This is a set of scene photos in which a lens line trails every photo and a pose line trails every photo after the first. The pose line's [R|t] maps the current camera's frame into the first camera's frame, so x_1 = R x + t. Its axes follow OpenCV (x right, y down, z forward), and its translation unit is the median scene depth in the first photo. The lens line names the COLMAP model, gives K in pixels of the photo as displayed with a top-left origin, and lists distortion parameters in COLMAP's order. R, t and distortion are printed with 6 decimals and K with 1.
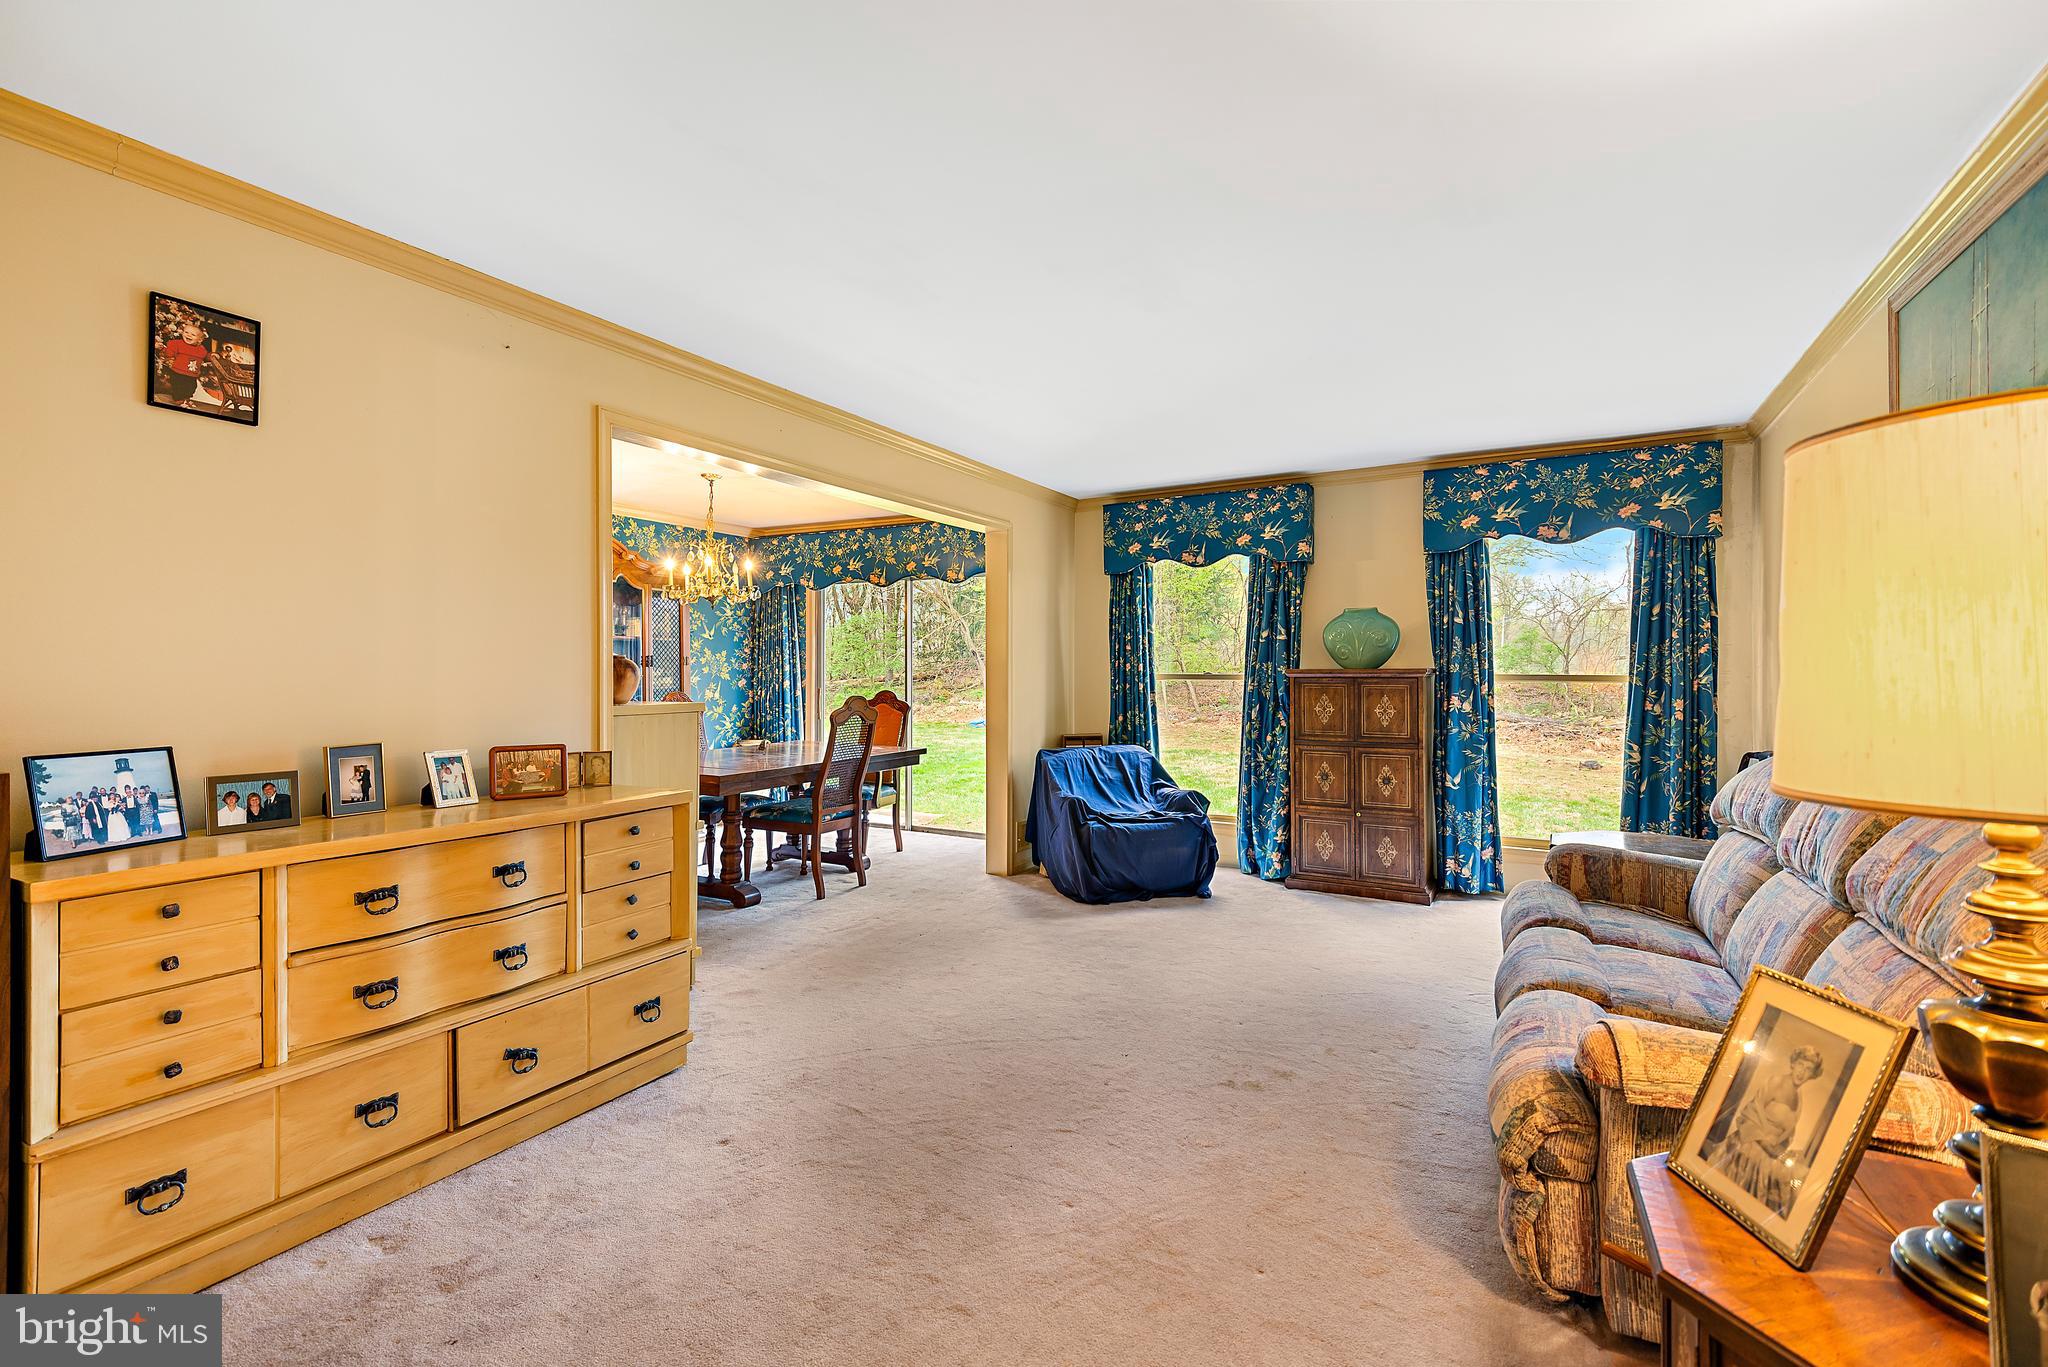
lens RADIAL K [[914.8, 0, 1013.8], [0, 914.8, 669.3], [0, 0, 1]] dist [0.035883, -0.023271]
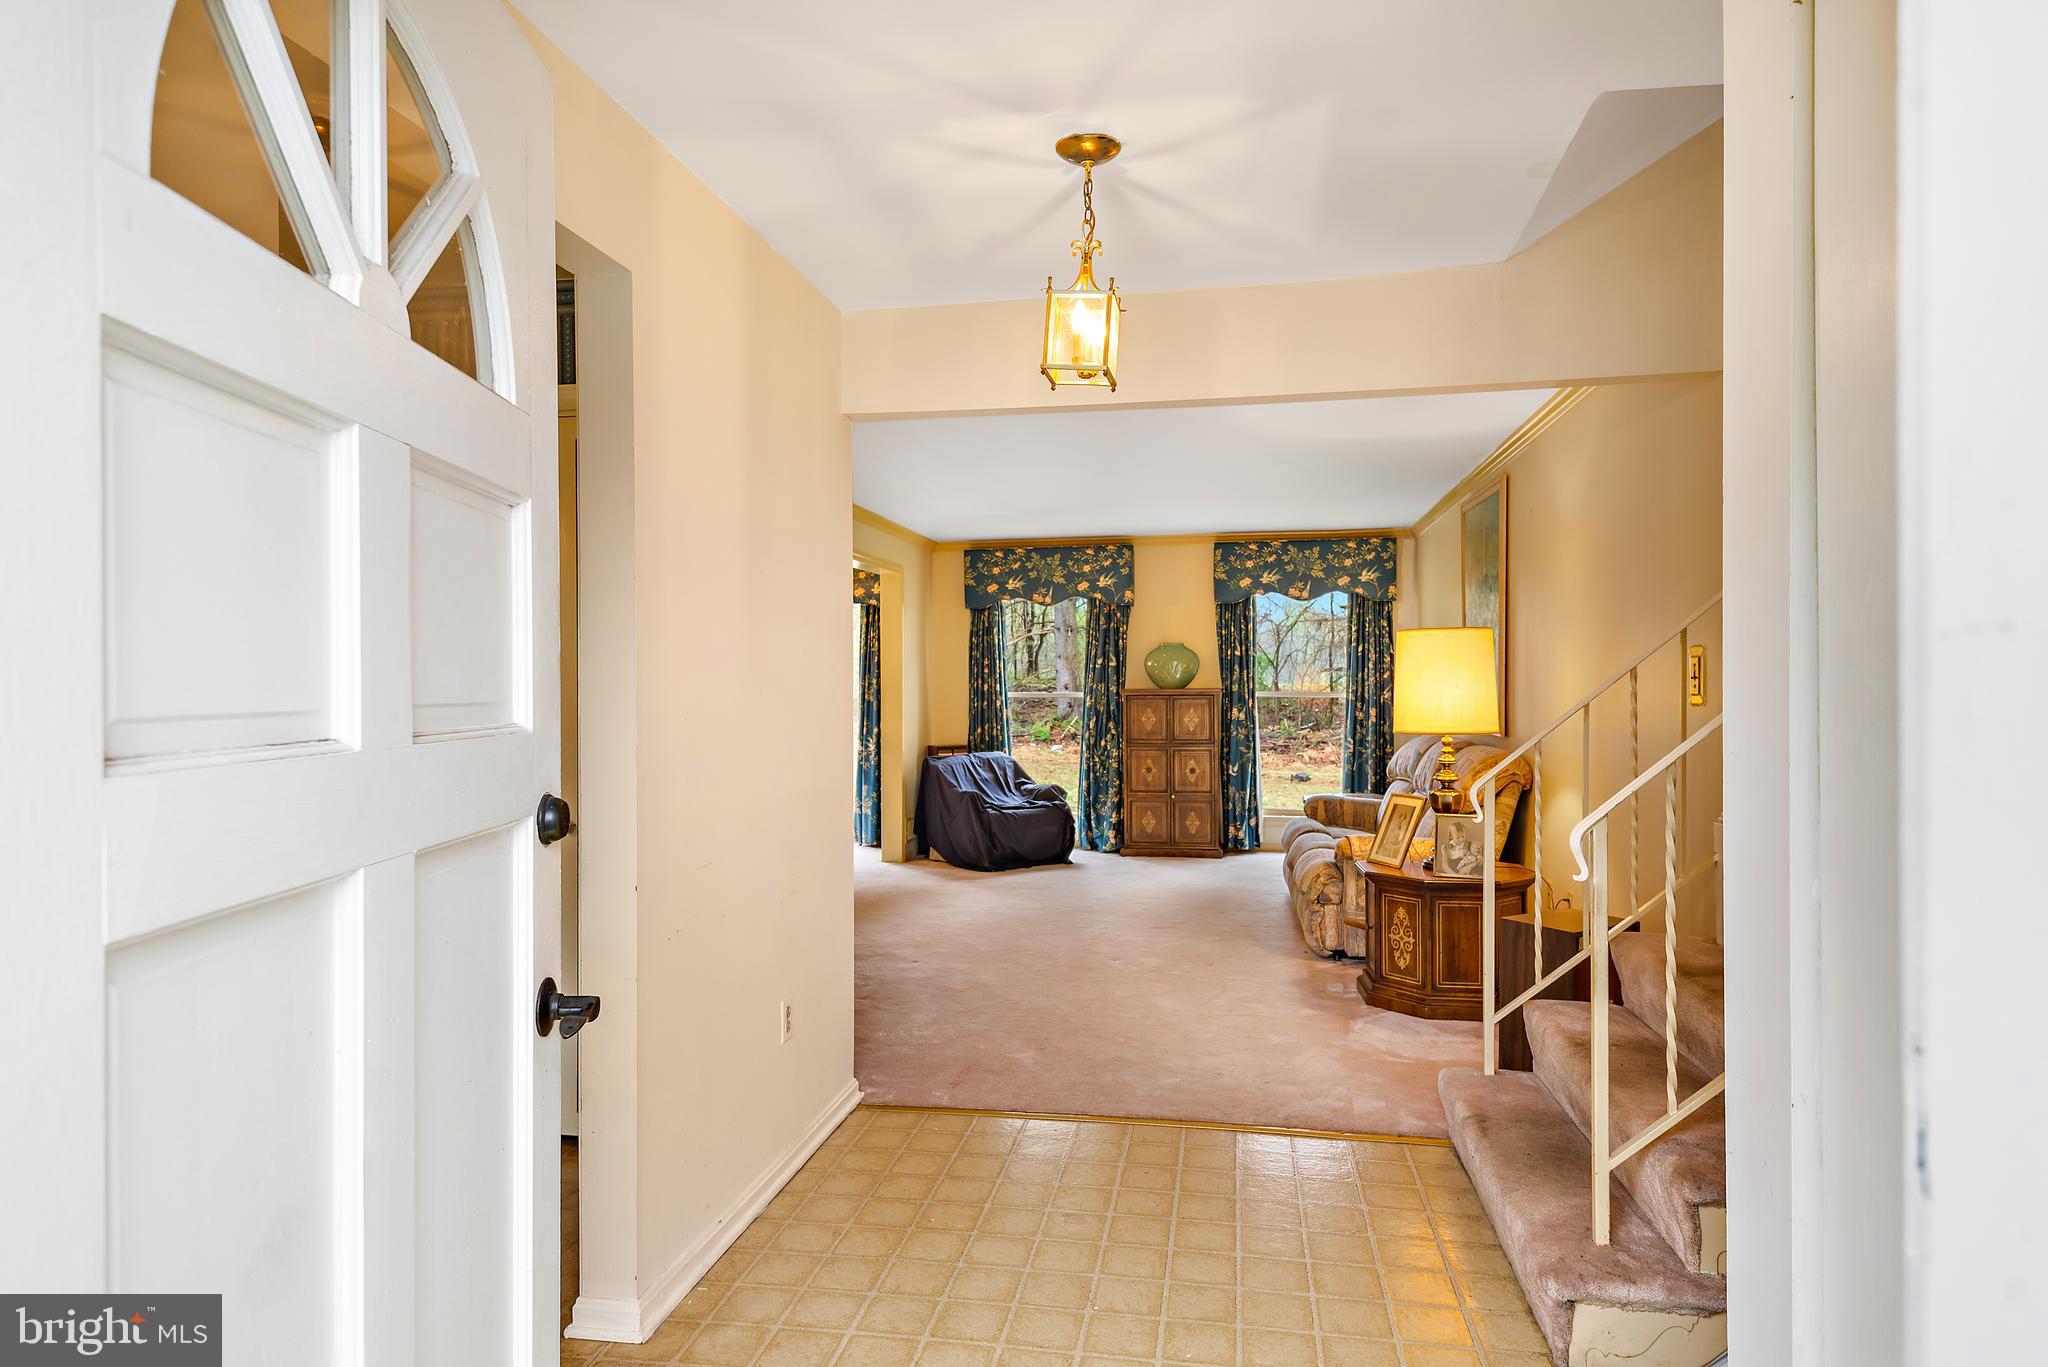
lens RADIAL K [[1216.7, 0, 1024.4], [0, 1216.7, 687.1], [0, 0, 1]] dist [0.059061, -0.000029]
pose [[0.941723, -0.004840, 0.336356, -0.407663], [0.003014, 0.999978, 0.005950, -0.013294], [-0.336377, -0.004589, 0.941716, -0.575558]]
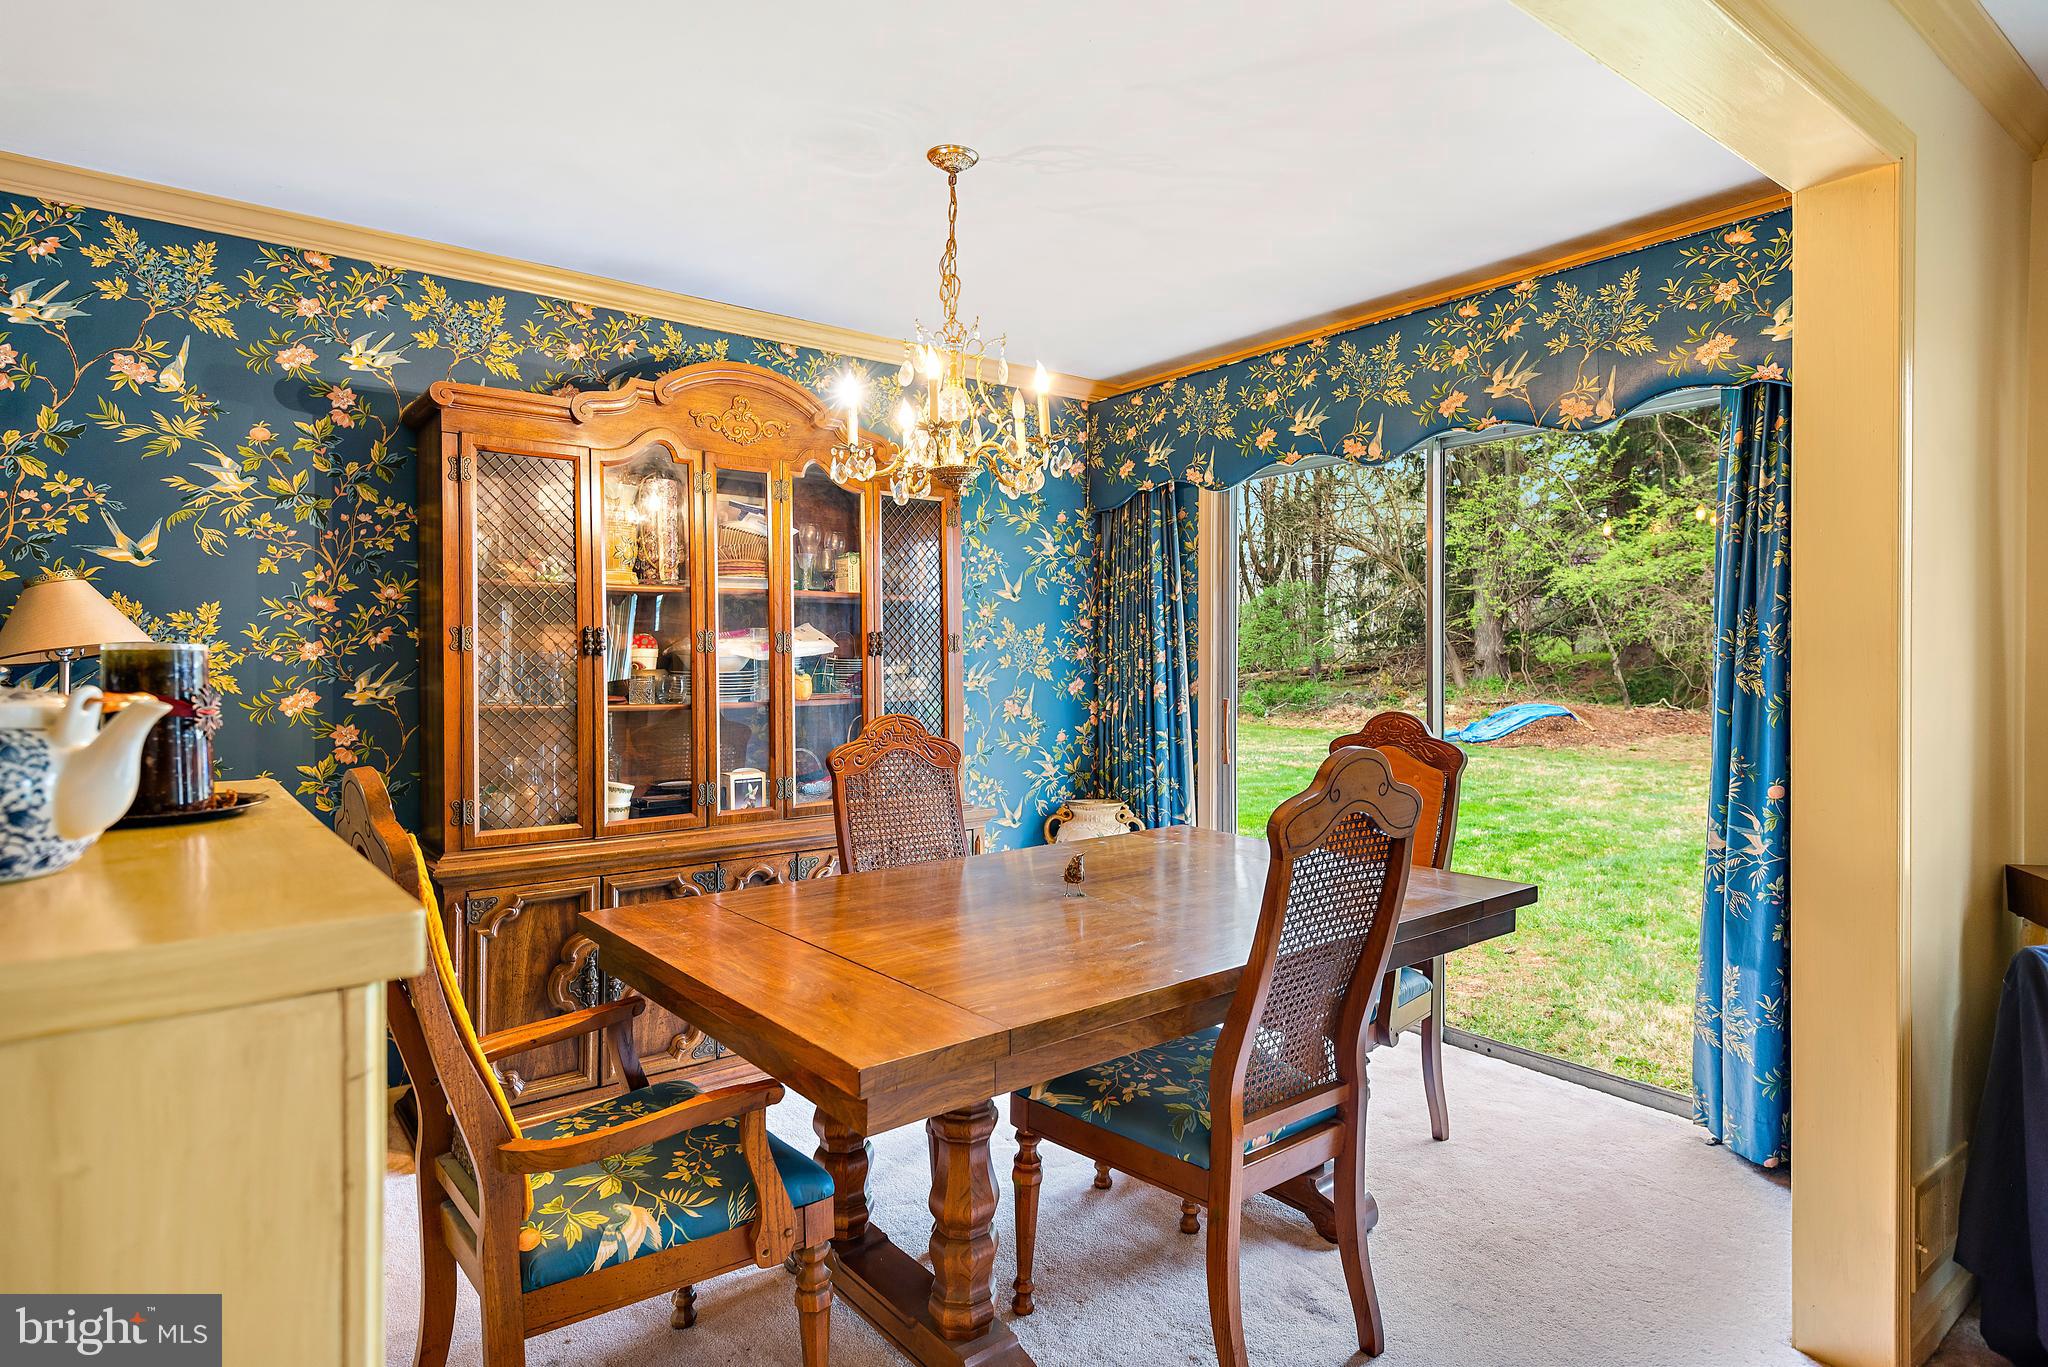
lens RADIAL K [[1132.0, 0, 1025.6], [0, 1132.0, 669.4], [0, 0, 1]] dist [0.003324, 0.000203]
pose [[0.928572, 0.000630, -0.371151, -0.131335], [0.002927, 0.999955, 0.009021, -0.000682], [0.371140, -0.009463, 0.928529, 0.601178]]
